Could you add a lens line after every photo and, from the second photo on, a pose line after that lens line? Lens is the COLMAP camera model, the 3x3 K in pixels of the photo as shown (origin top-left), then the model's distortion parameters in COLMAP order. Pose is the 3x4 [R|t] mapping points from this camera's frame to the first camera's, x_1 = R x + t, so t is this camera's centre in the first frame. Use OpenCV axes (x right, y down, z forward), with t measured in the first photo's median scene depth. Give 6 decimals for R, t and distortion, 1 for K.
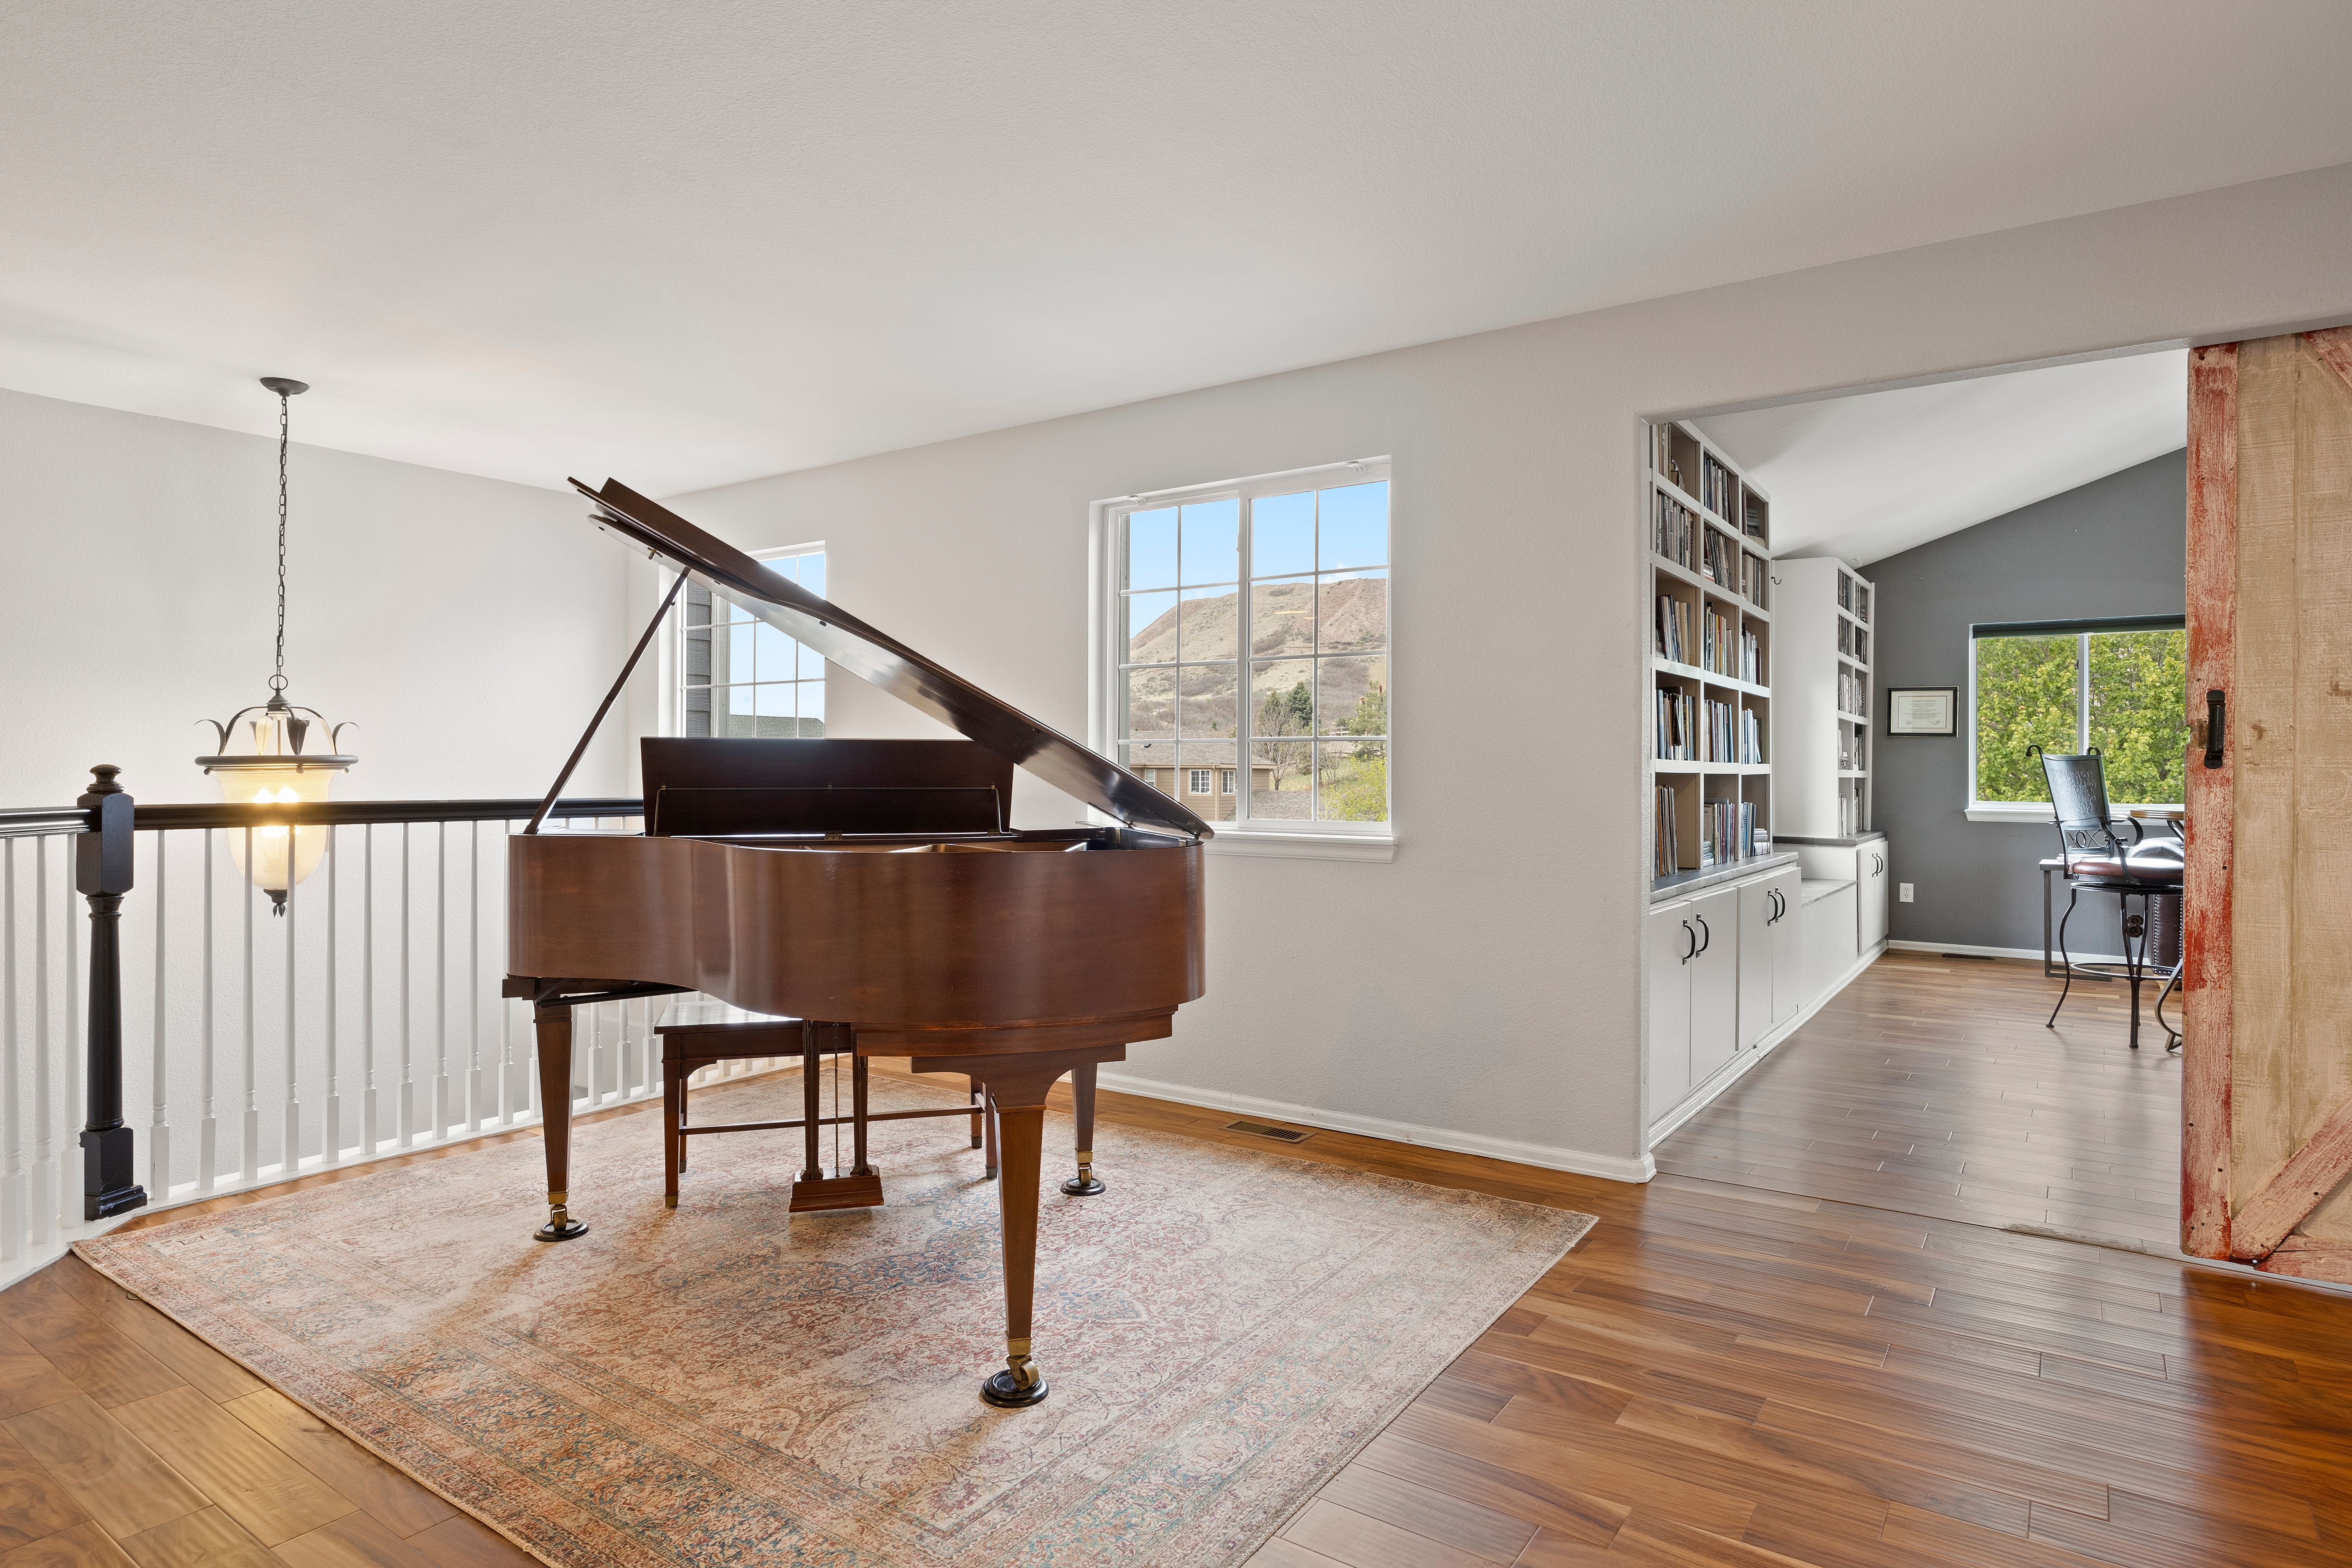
lens RADIAL K [[1338.0, 0, 1162.3], [0, 1338.0, 776.1], [0, 0, 1]] dist [-0.011564, 0.006359]
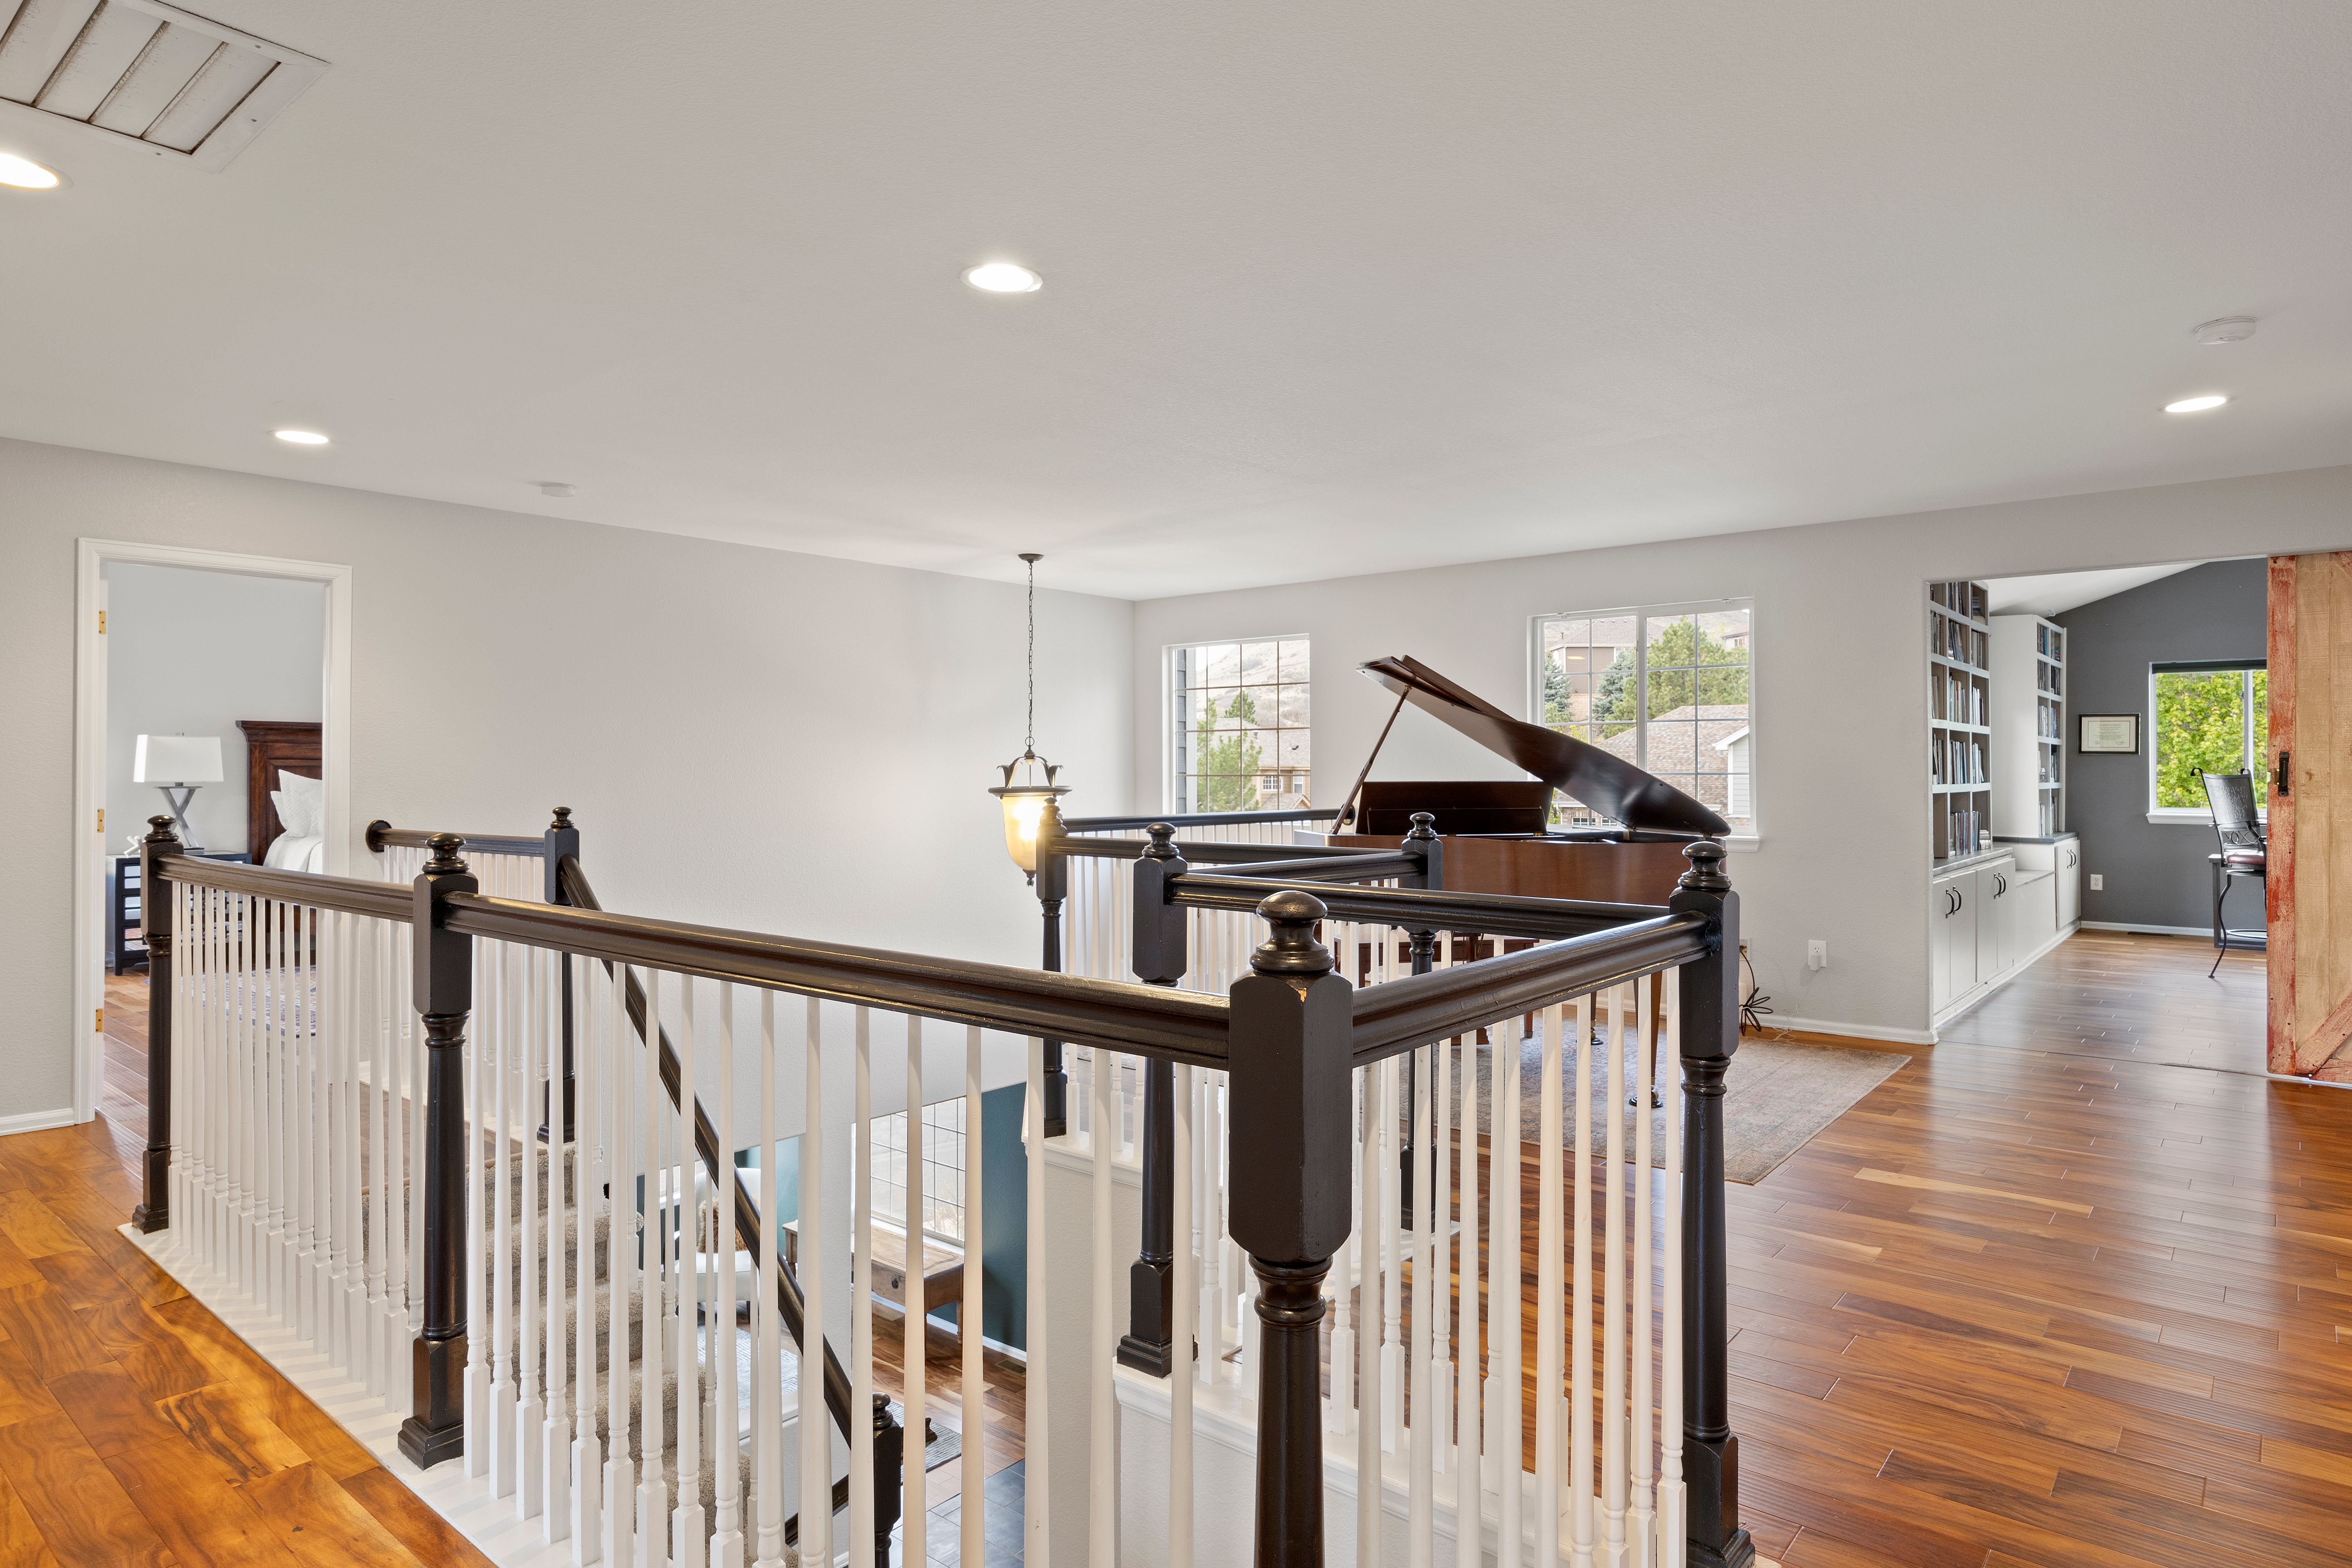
lens RADIAL K [[1338.0, 0, 1176.6], [0, 1338.0, 772.2], [0, 0, 1]] dist [-0.011564, 0.006359]
pose [[0.995637, -0.005437, -0.093155, -0.274096], [0.005053, 0.999978, -0.004360, -0.020242], [0.093176, 0.003870, 0.995642, -0.483723]]
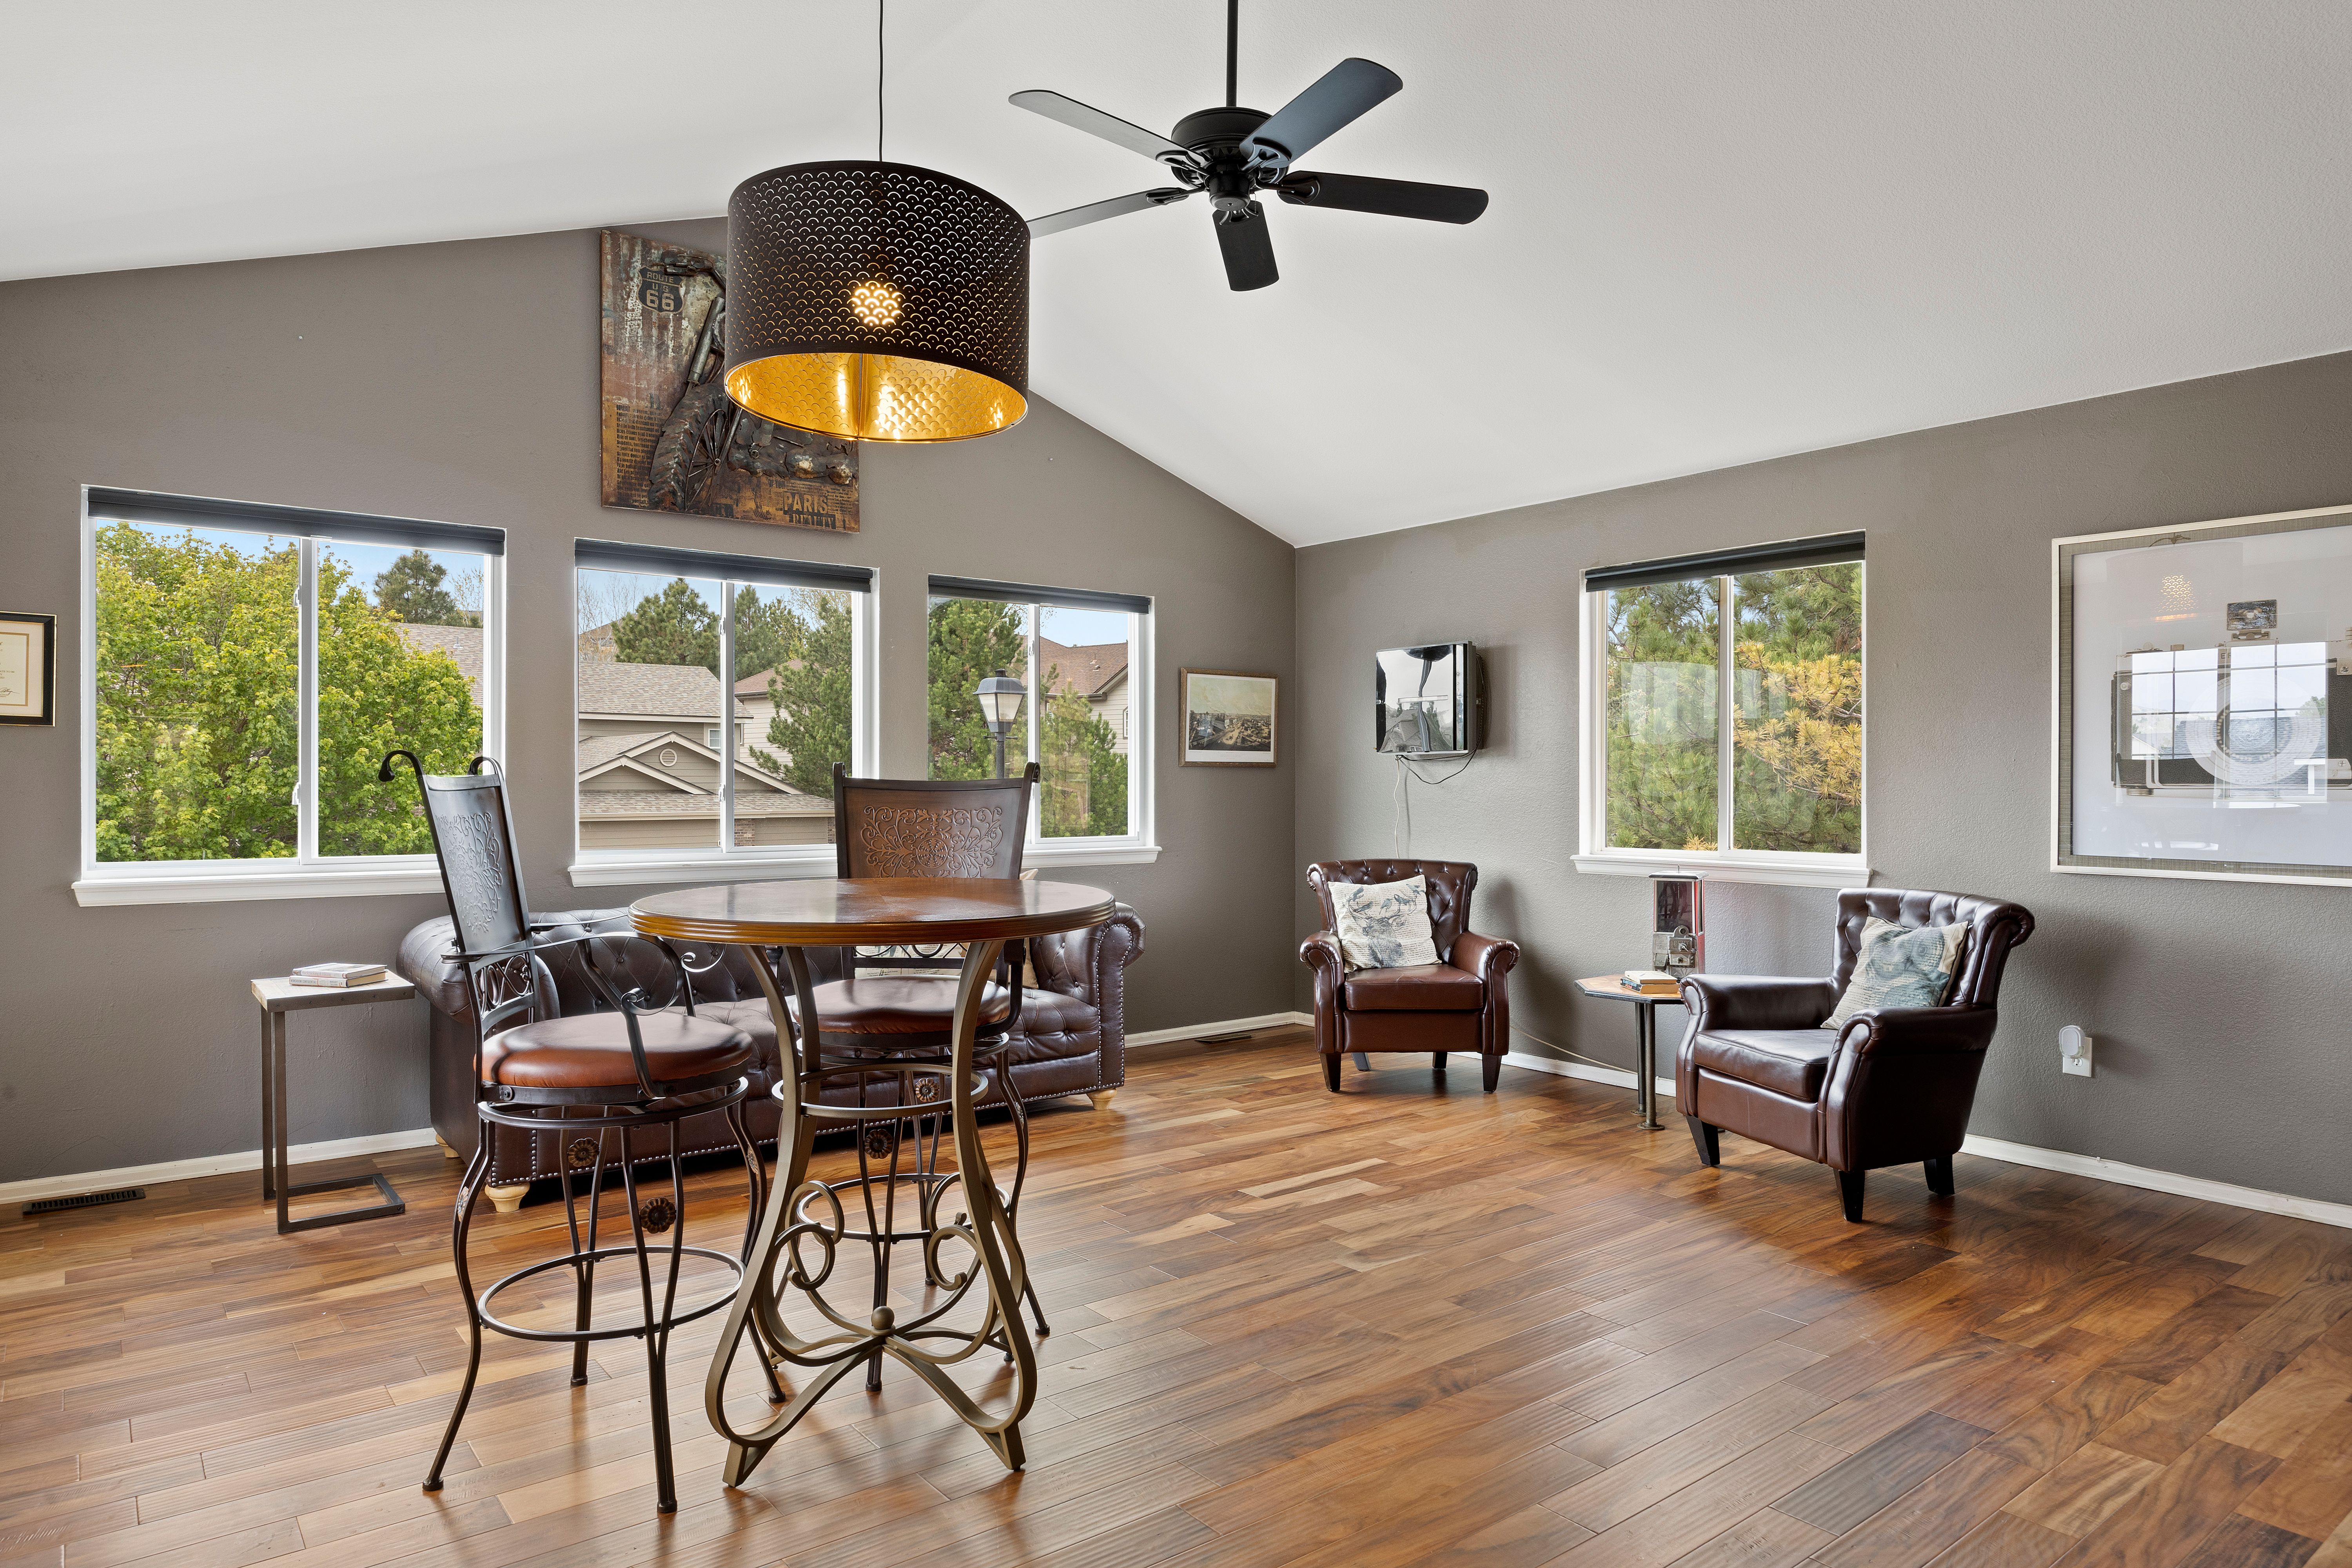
lens RADIAL K [[1427.4, 0, 1188.7], [0, 1427.4, 783.9], [0, 0, 1]] dist [-0.011231, 0.000348]
pose [[0.296453, -0.006698, 0.955024, 0.403601], [0.002156, 0.999978, 0.006345, -0.019170], [-0.955045, 0.000178, 0.296461, 0.791935]]
